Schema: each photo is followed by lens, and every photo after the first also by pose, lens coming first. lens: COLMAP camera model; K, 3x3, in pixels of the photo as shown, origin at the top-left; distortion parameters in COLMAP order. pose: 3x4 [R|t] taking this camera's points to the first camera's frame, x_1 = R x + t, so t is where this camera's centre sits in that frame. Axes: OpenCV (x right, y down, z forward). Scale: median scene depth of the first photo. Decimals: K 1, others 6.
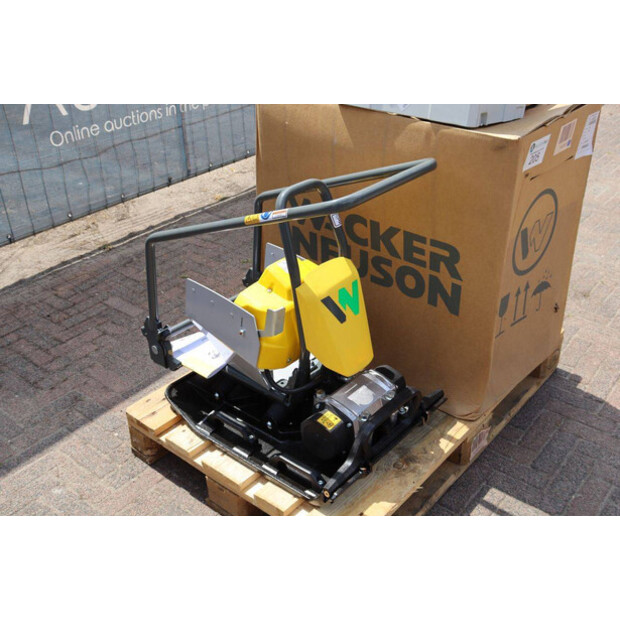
lens RADIAL K [[684.8, 0, 310.0], [0, 684.8, 310.0], [0, 0, 1]] dist [0.005722, 0.007864]
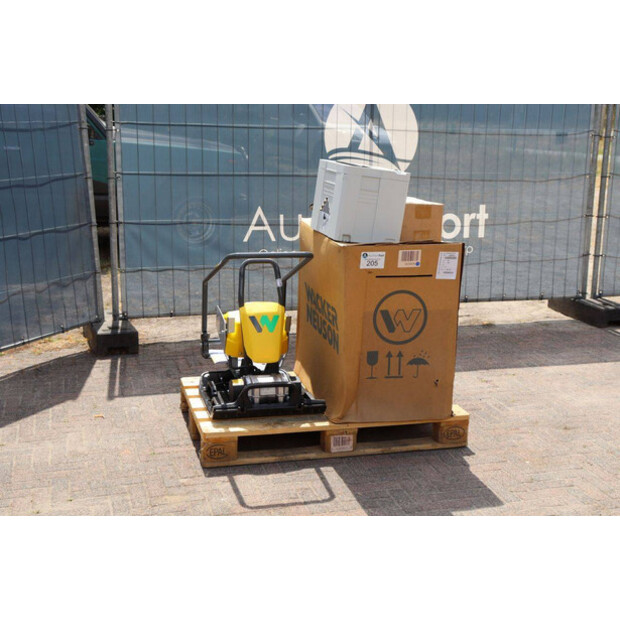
lens RADIAL K [[873.9, 0, 310.0], [0, 873.9, 310.0], [0, 0, 1]] dist [0.013957, 0.019756]
pose [[0.819909, 0.159849, -0.549725, 1.318510], [-0.311139, 0.930457, -0.193502, 0.342430], [0.480564, 0.329695, 0.812625, -0.791690]]
